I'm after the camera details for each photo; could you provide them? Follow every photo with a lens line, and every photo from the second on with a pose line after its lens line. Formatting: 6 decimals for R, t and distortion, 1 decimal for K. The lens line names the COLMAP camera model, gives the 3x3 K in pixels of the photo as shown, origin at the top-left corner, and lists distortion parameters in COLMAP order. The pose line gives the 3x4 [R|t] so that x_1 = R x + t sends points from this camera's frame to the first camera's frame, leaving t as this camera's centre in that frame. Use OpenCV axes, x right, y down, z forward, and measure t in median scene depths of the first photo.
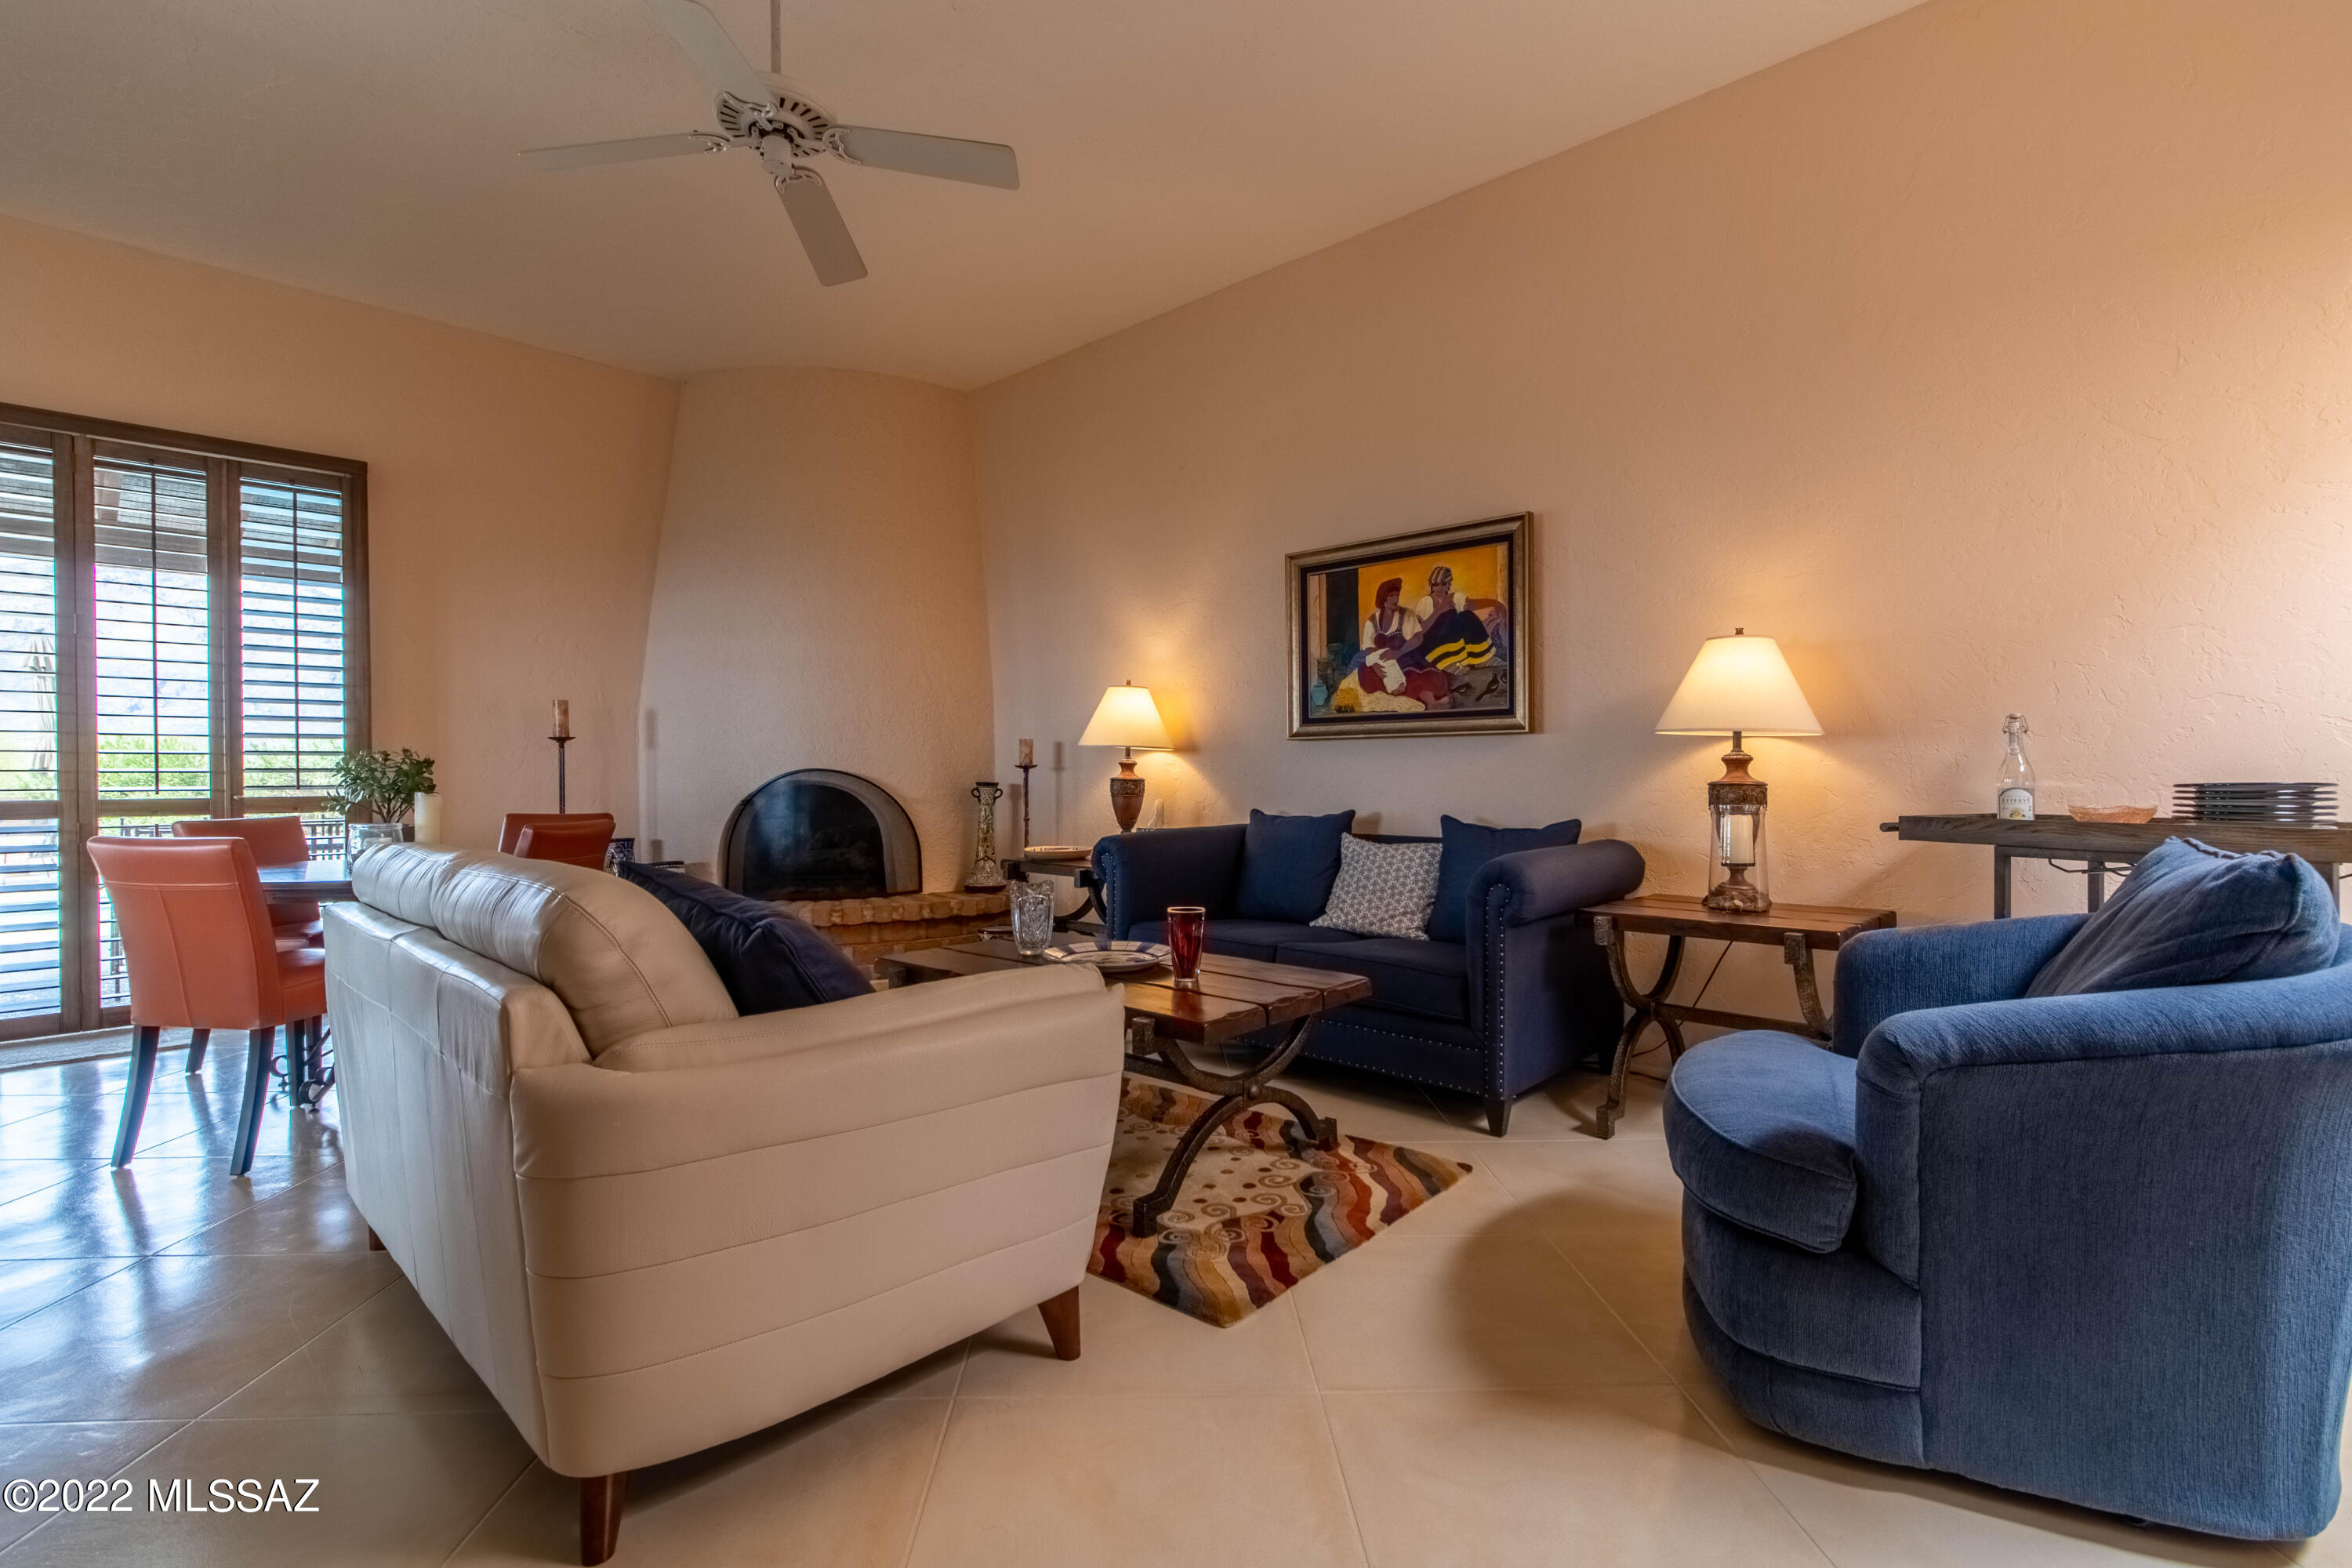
lens RADIAL K [[1088.6, 0, 1182.1], [0, 1088.6, 779.6], [0, 0, 1]] dist [0.003166, -0.000201]
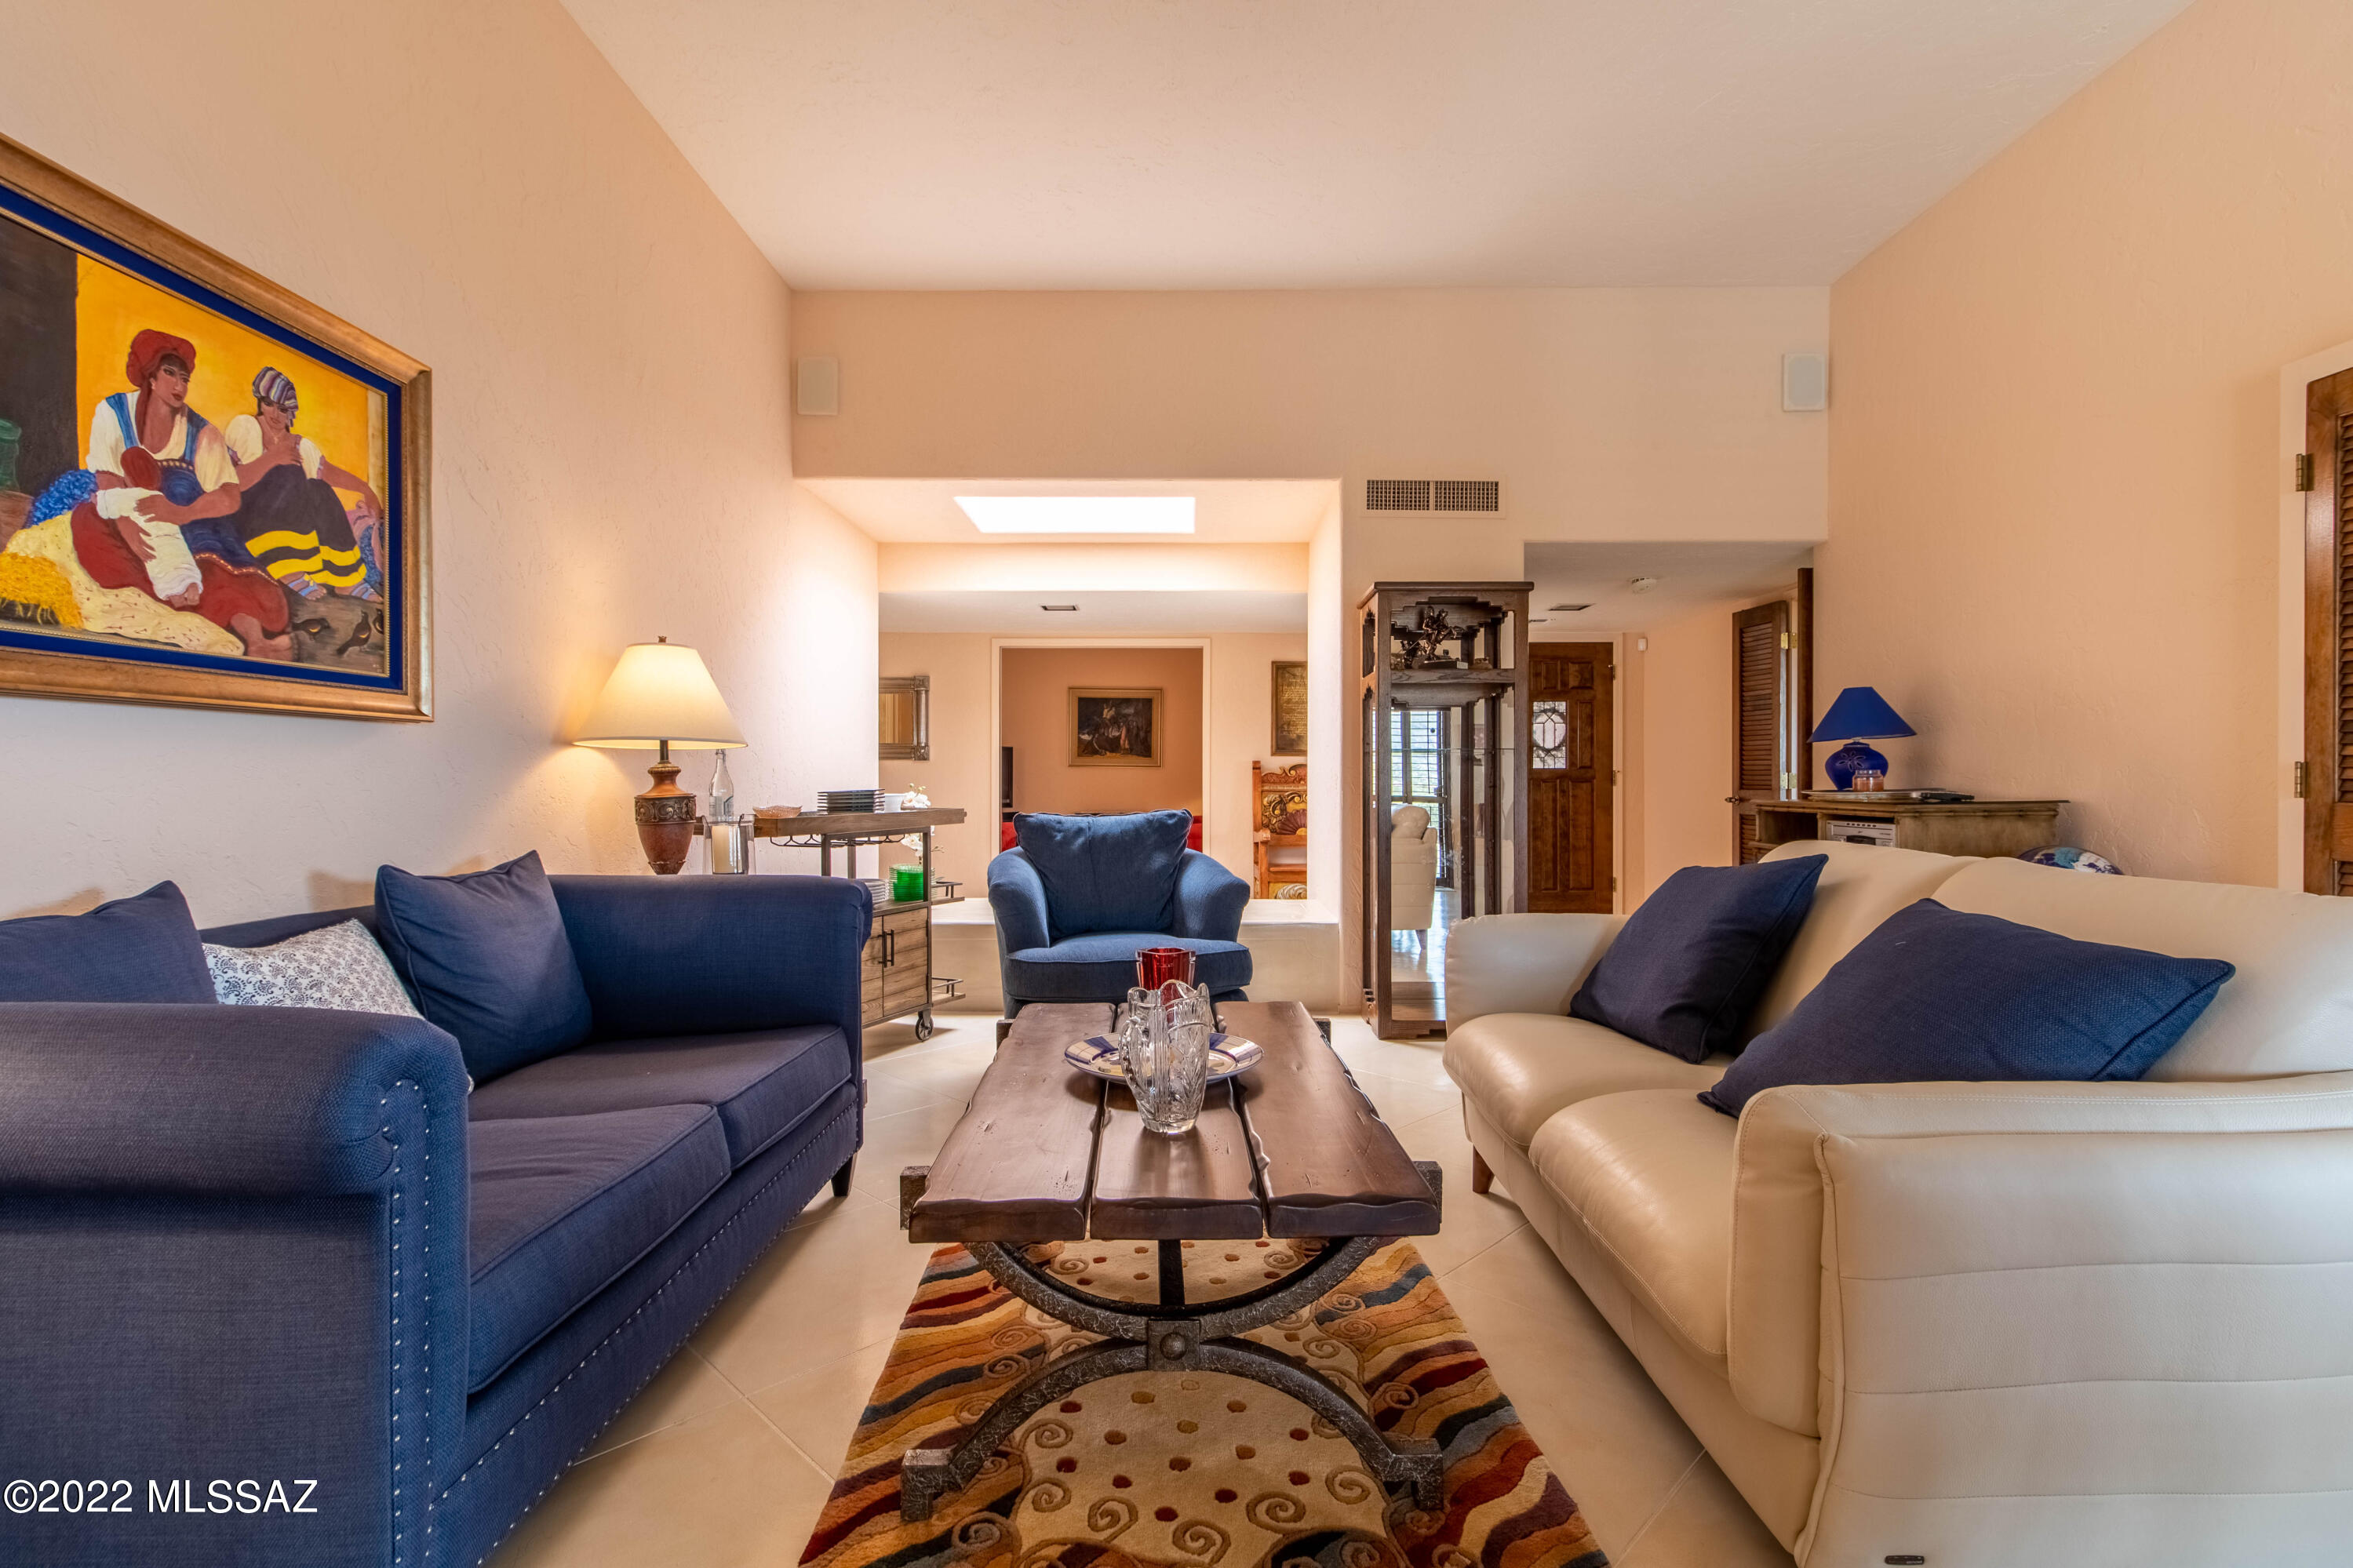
lens RADIAL K [[1089.0, 0, 1184.1], [0, 1089.0, 780.1], [0, 0, 1]] dist [0.003166, -0.000201]
pose [[-0.685748, 0.004769, 0.727823, -0.386383], [0.009918, 0.999947, 0.002792, -0.006933], [-0.727771, 0.009133, -0.685759, 0.998958]]
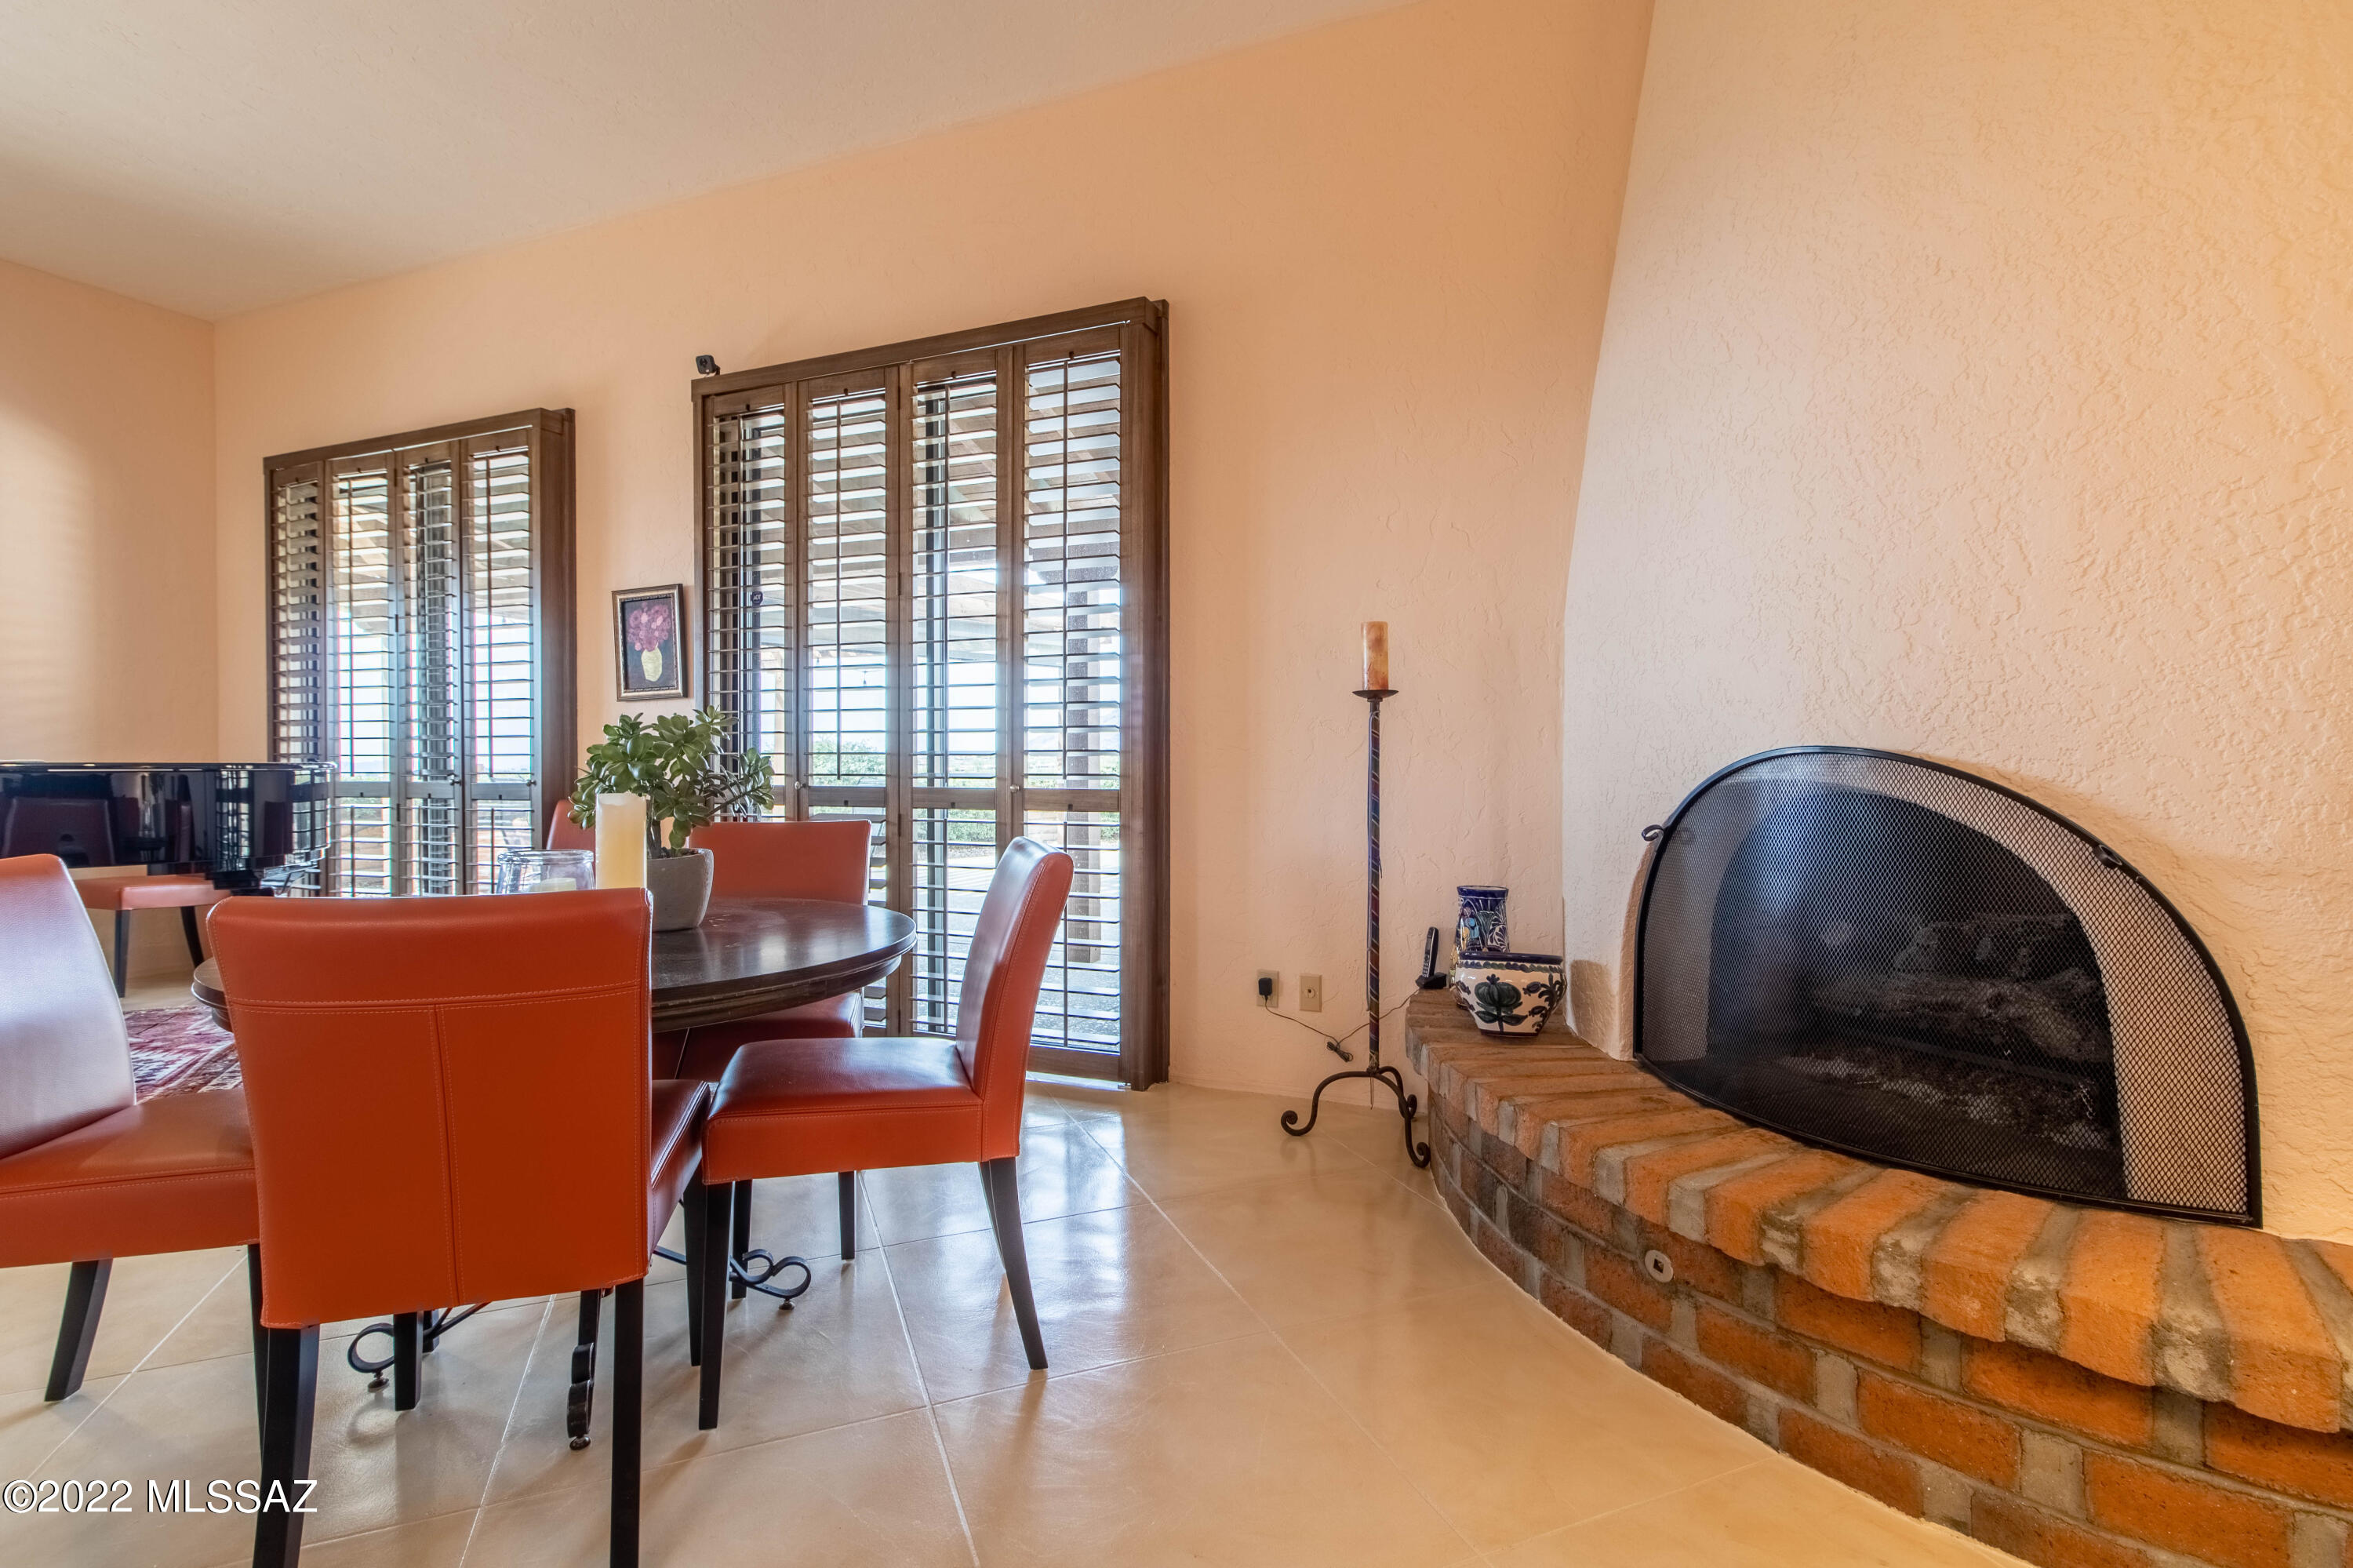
lens RADIAL K [[1089.1, 0, 1192.3], [0, 1089.1, 768.1], [0, 0, 1]] dist [0.003166, -0.000201]
pose [[0.354593, 0.012101, -0.934942, -0.119109], [-0.008950, 0.999914, 0.009548, -0.006566], [0.934978, 0.004982, 0.354671, 0.903885]]
